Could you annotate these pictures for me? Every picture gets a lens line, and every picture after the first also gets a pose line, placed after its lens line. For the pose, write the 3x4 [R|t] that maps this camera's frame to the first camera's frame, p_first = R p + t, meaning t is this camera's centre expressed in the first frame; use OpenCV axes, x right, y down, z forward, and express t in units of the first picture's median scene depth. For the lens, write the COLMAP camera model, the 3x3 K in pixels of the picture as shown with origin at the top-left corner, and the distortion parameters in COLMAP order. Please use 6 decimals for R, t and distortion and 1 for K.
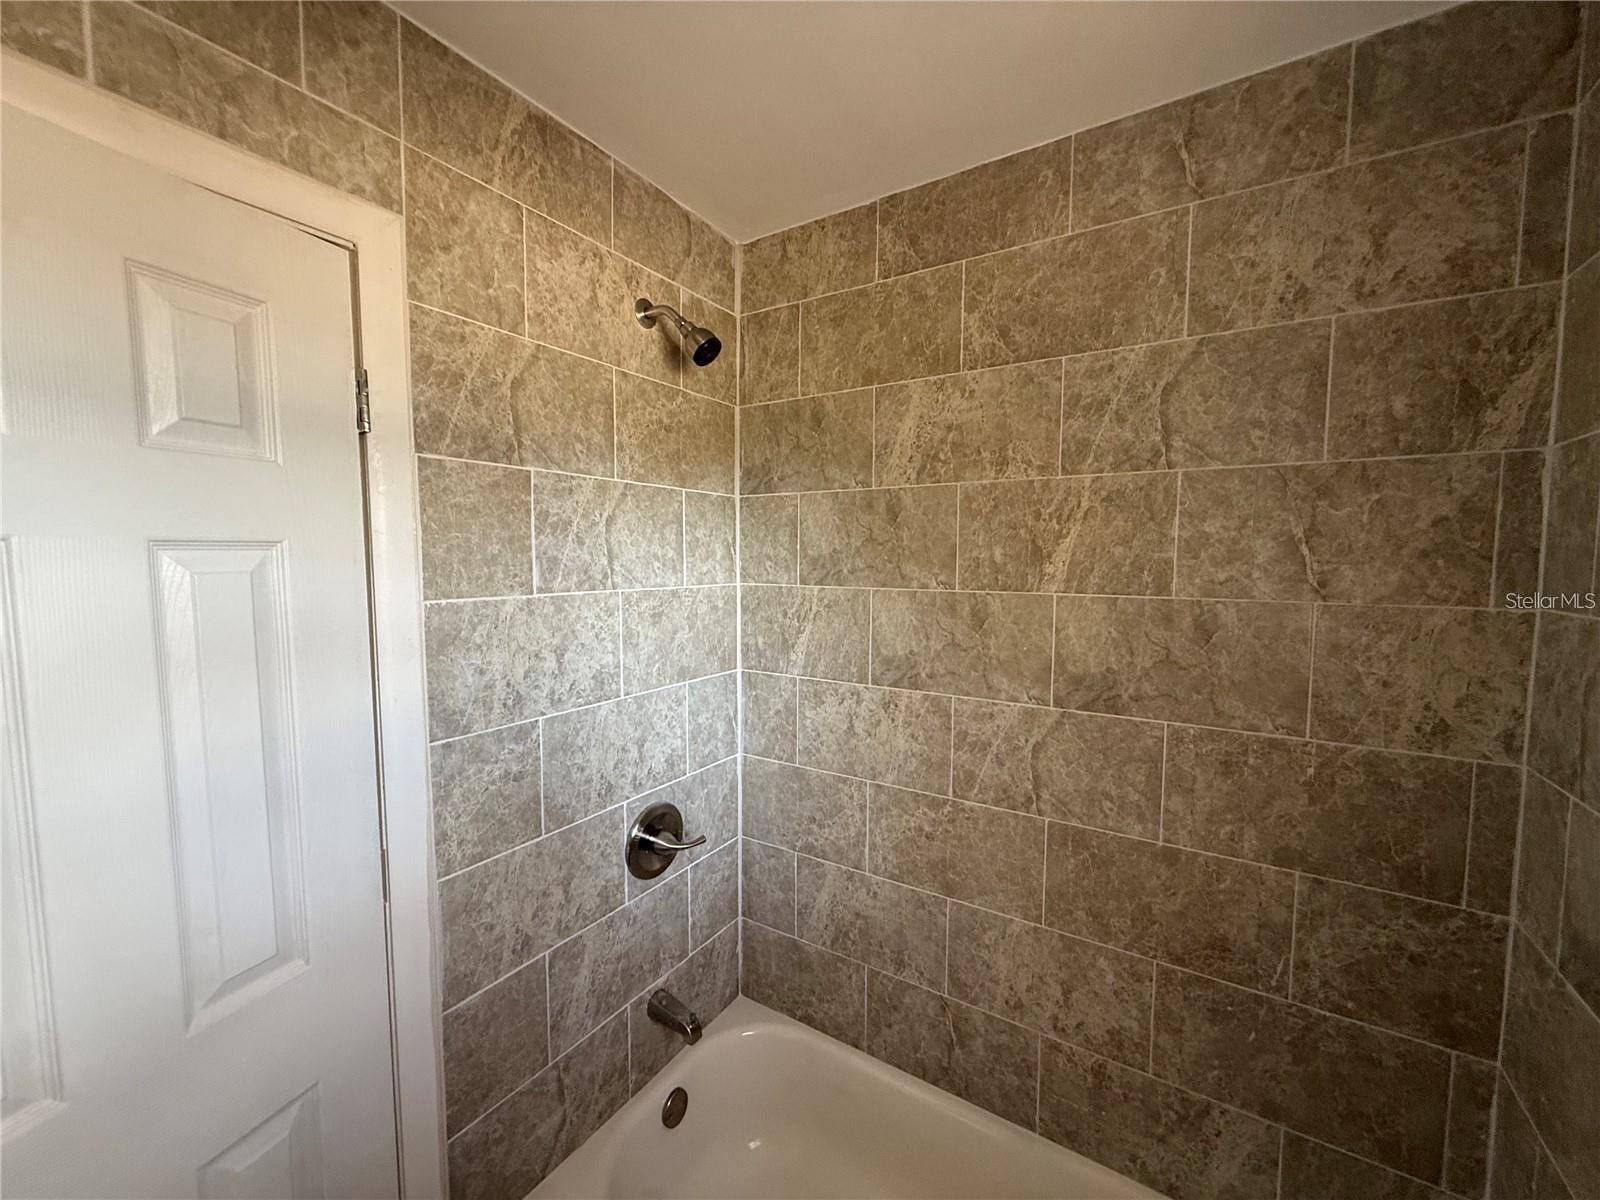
lens RADIAL K [[639.2, 0, 794.7], [0, 639.2, 600.7], [0, 0, 1]] dist [0.001314, -0.000294]
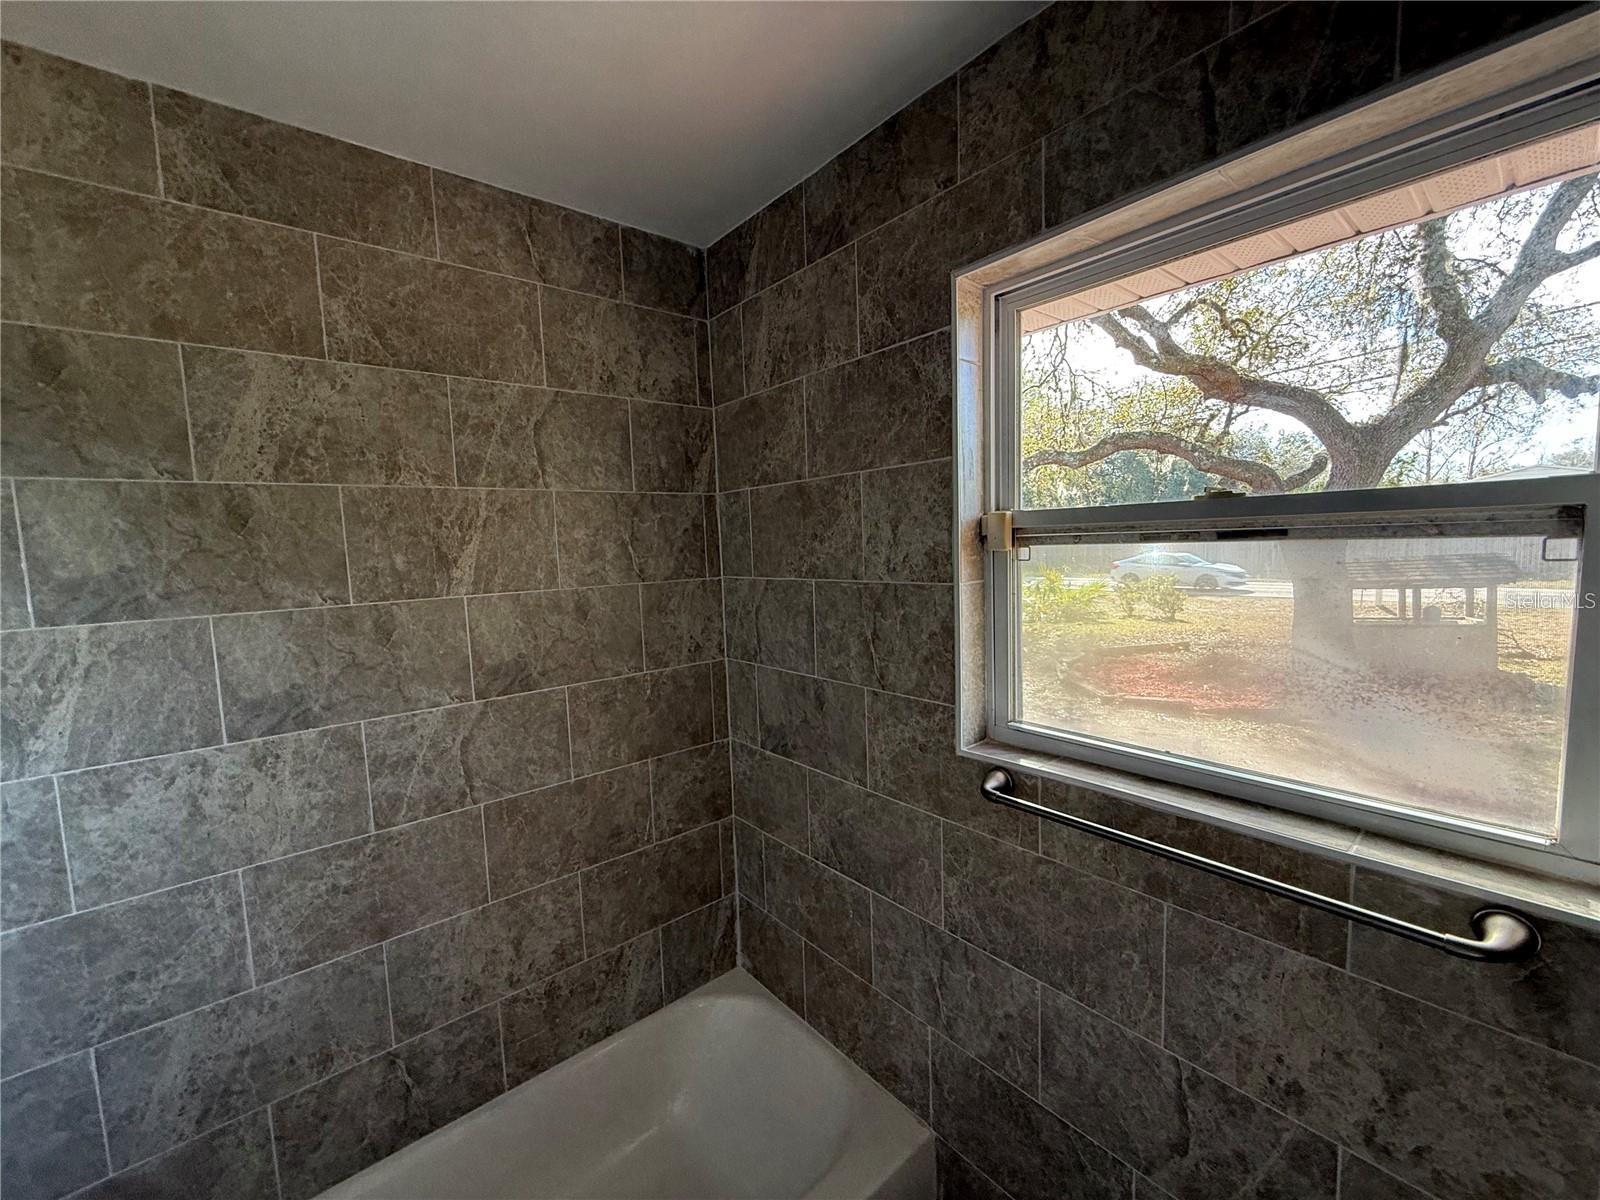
lens RADIAL K [[639.2, 0, 794.7], [0, 639.2, 600.7], [0, 0, 1]] dist [0.001314, -0.000294]
pose [[0.299631, -0.101045, 0.948689, -0.437082], [0.105063, 0.991823, 0.072456, -0.022368], [-0.948253, 0.077962, 0.307797, 0.140952]]
